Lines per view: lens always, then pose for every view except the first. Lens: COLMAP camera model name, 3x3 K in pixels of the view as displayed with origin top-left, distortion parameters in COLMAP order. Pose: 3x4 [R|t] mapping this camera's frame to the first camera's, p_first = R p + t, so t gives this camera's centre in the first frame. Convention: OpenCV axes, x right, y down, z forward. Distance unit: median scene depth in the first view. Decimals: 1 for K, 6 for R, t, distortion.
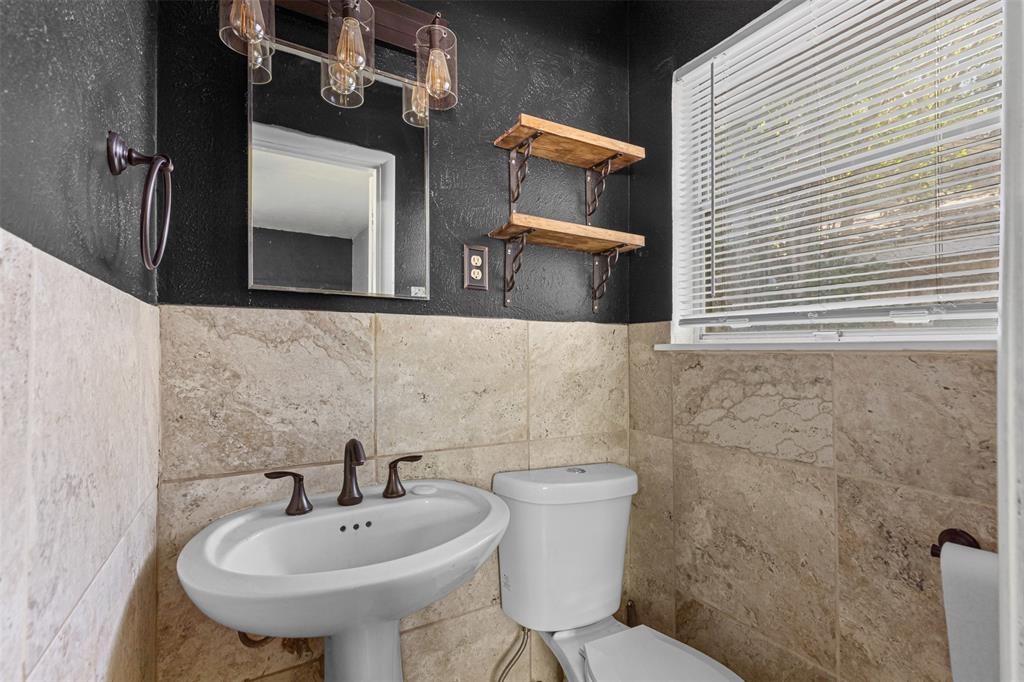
lens RADIAL K [[477.0, 0, 512.8], [0, 477.0, 346.7], [0, 0, 1]] dist [0.013524, -0.002636]
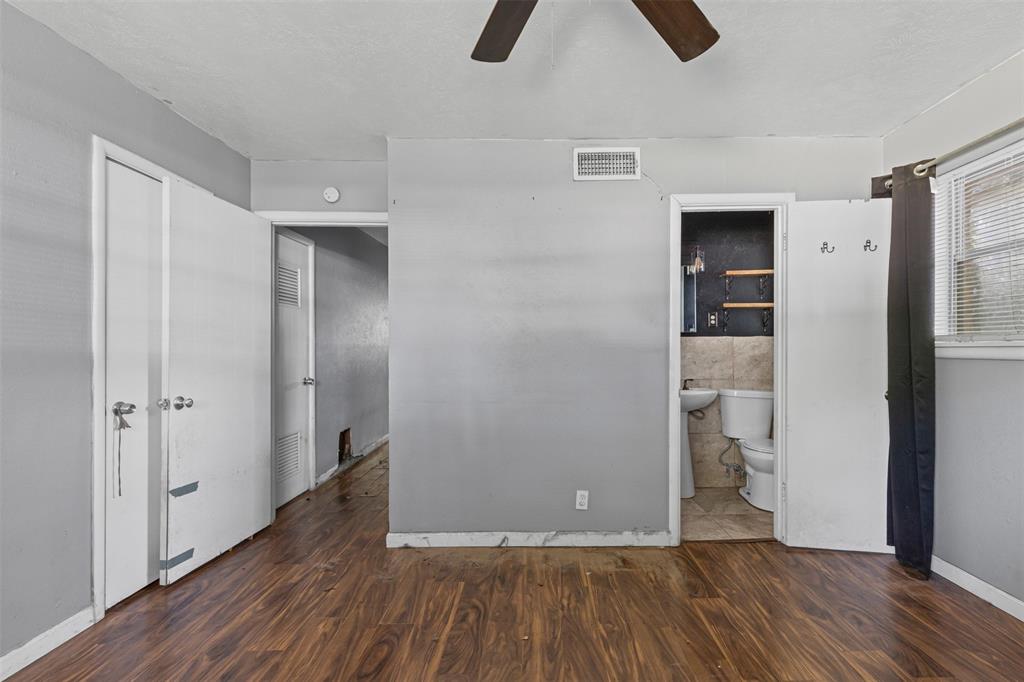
lens RADIAL K [[477.2, 0, 549.7], [0, 477.2, 349.9], [0, 0, 1]] dist [0.013678, -0.001849]
pose [[0.868201, -0.006836, -0.496166, 0.571575], [0.014929, 0.999812, 0.012349, -0.033682], [0.495988, -0.018129, 0.868140, -2.312229]]
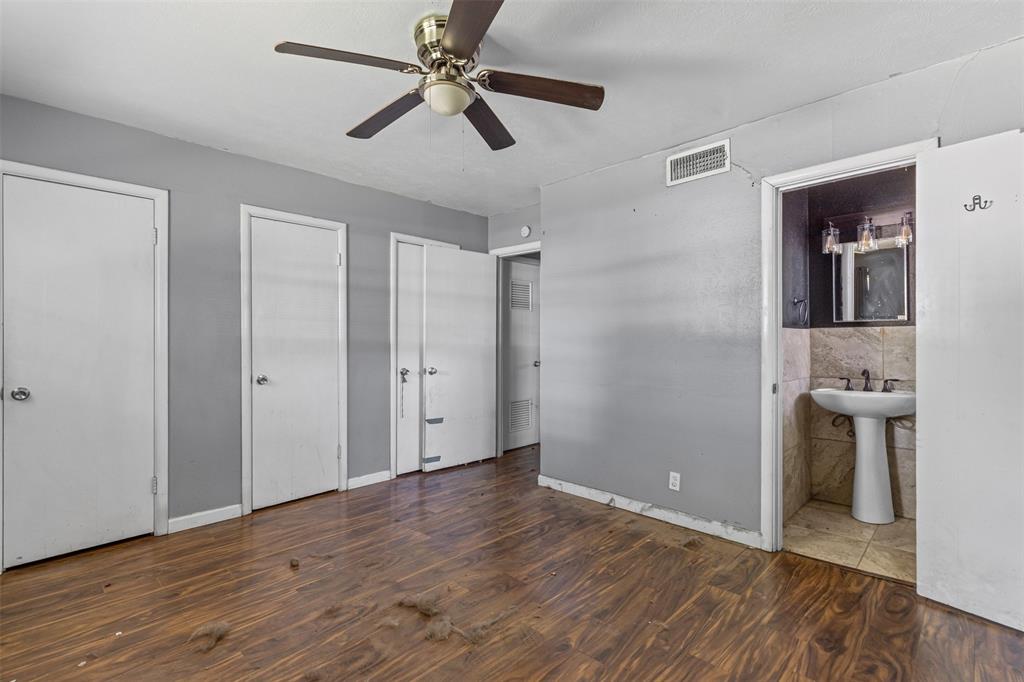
lens RADIAL K [[477.2, 0, 524.3], [0, 477.2, 341.6], [0, 0, 1]] dist [0.013678, -0.001849]
pose [[0.271116, -0.004579, -0.962536, 1.744142], [0.015767, 0.999876, -0.000316, -0.016127], [0.962417, -0.015091, 0.271155, -1.662783]]
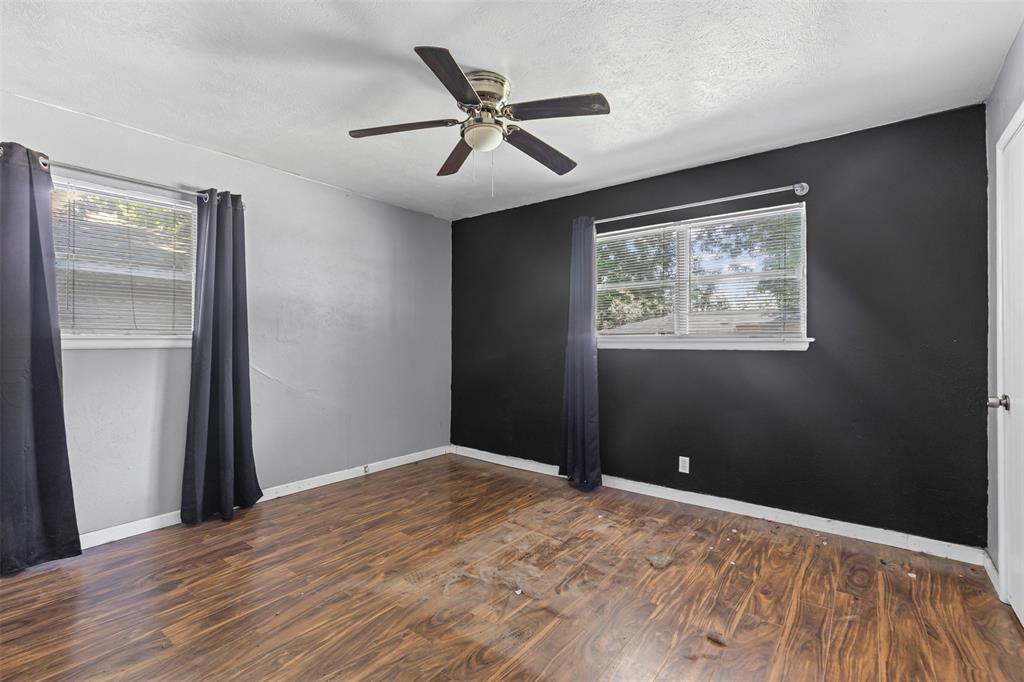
lens RADIAL K [[466.7, 0, 510.1], [0, 466.7, 337.8], [0, 0, 1]] dist [0.008226, -0.000417]
pose [[-0.357474, -0.004973, 0.933910, -1.622271], [-0.016404, 0.999865, -0.000955, -0.032476], [-0.933779, -0.015662, -0.357507, -0.912294]]
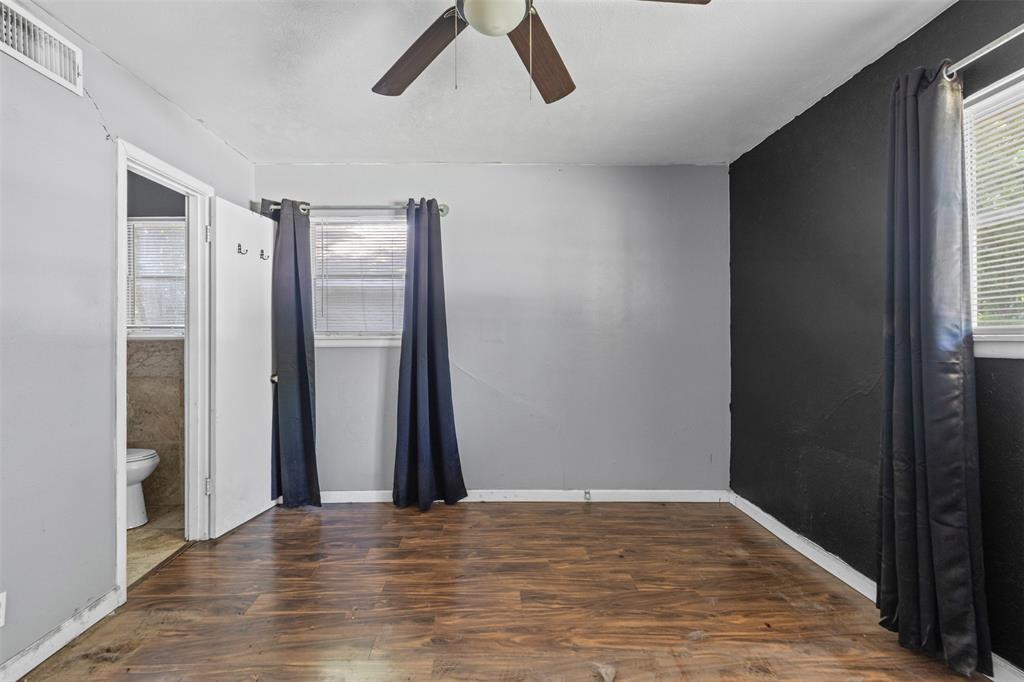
lens RADIAL K [[477.0, 0, 485.1], [0, 477.0, 336.6], [0, 0, 1]] dist [0.013524, -0.002636]
pose [[0.512313, -0.009158, 0.858750, -0.880116], [-0.002737, 0.999921, 0.012296, -0.049387], [-0.858794, -0.008650, 0.512248, -2.054007]]
